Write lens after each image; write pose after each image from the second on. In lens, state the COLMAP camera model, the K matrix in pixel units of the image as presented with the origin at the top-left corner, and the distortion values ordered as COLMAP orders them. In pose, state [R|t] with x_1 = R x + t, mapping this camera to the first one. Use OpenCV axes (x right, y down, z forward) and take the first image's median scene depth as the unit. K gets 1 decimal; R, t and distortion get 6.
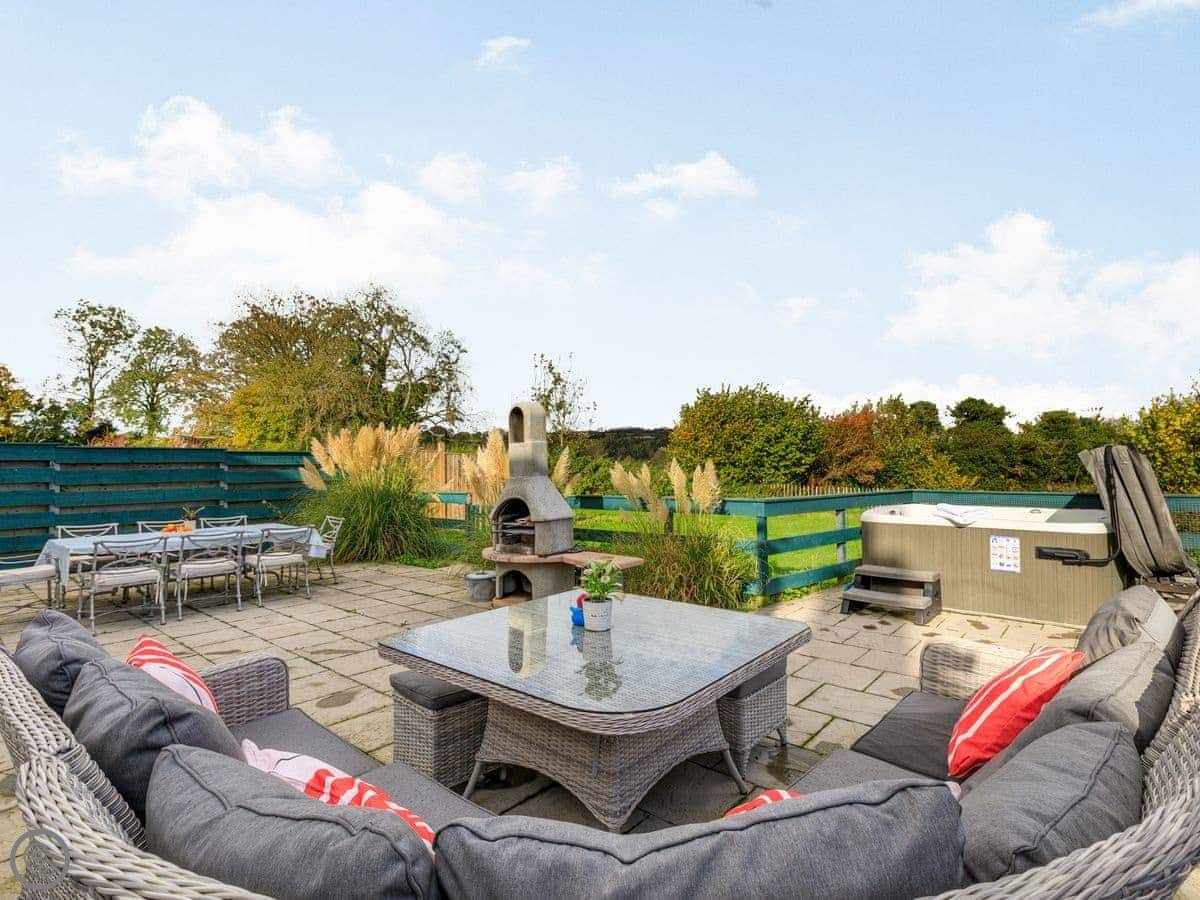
lens RADIAL K [[604.3, 0, 634.1], [0, 604.3, 452.6], [0, 0, 1]] dist [-0.000442, 0.000241]
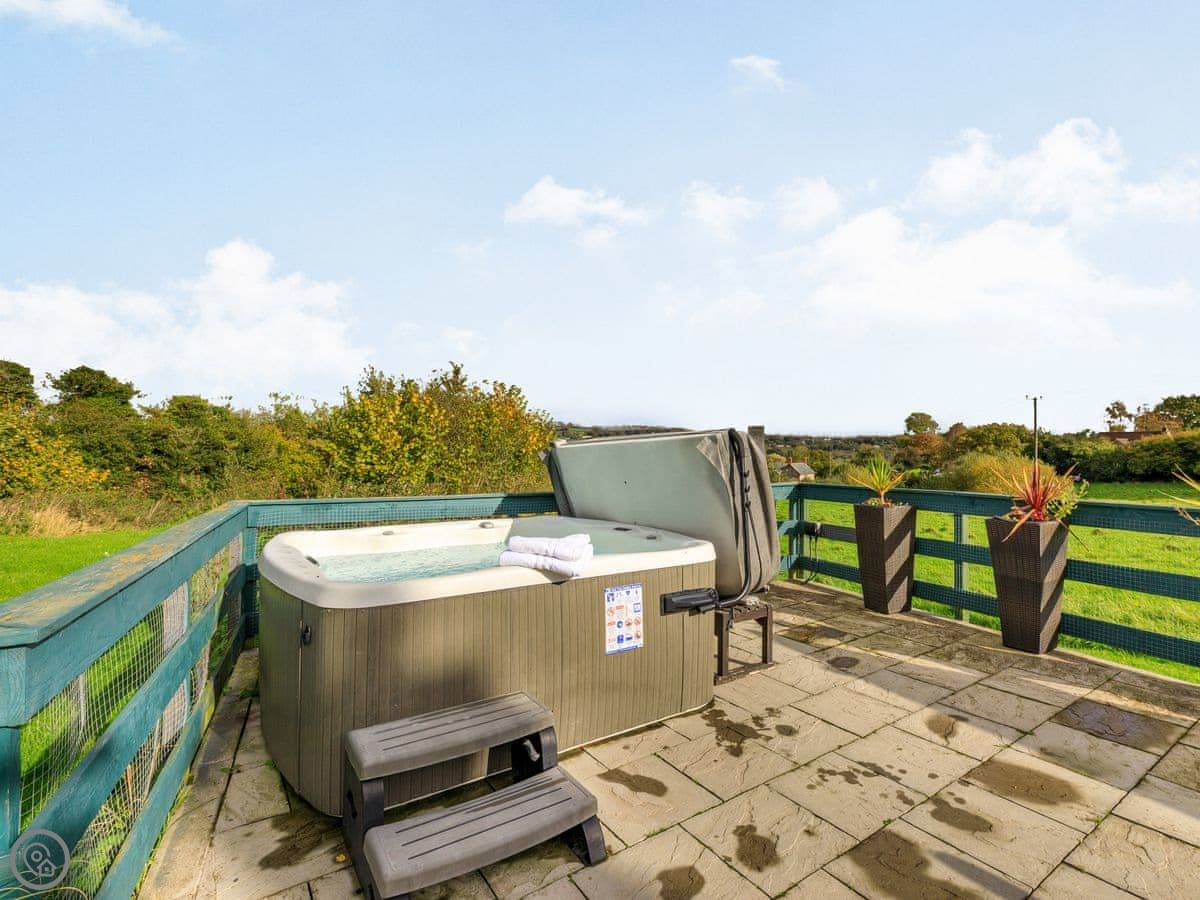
lens RADIAL K [[604.3, 0, 634.1], [0, 604.3, 452.6], [0, 0, 1]] dist [-0.000442, 0.000241]
pose [[0.274524, 0.012283, 0.961502, 0.013004], [-0.027484, 0.999610, -0.004923, 0.002947], [-0.961187, -0.025075, 0.274754, 0.119912]]
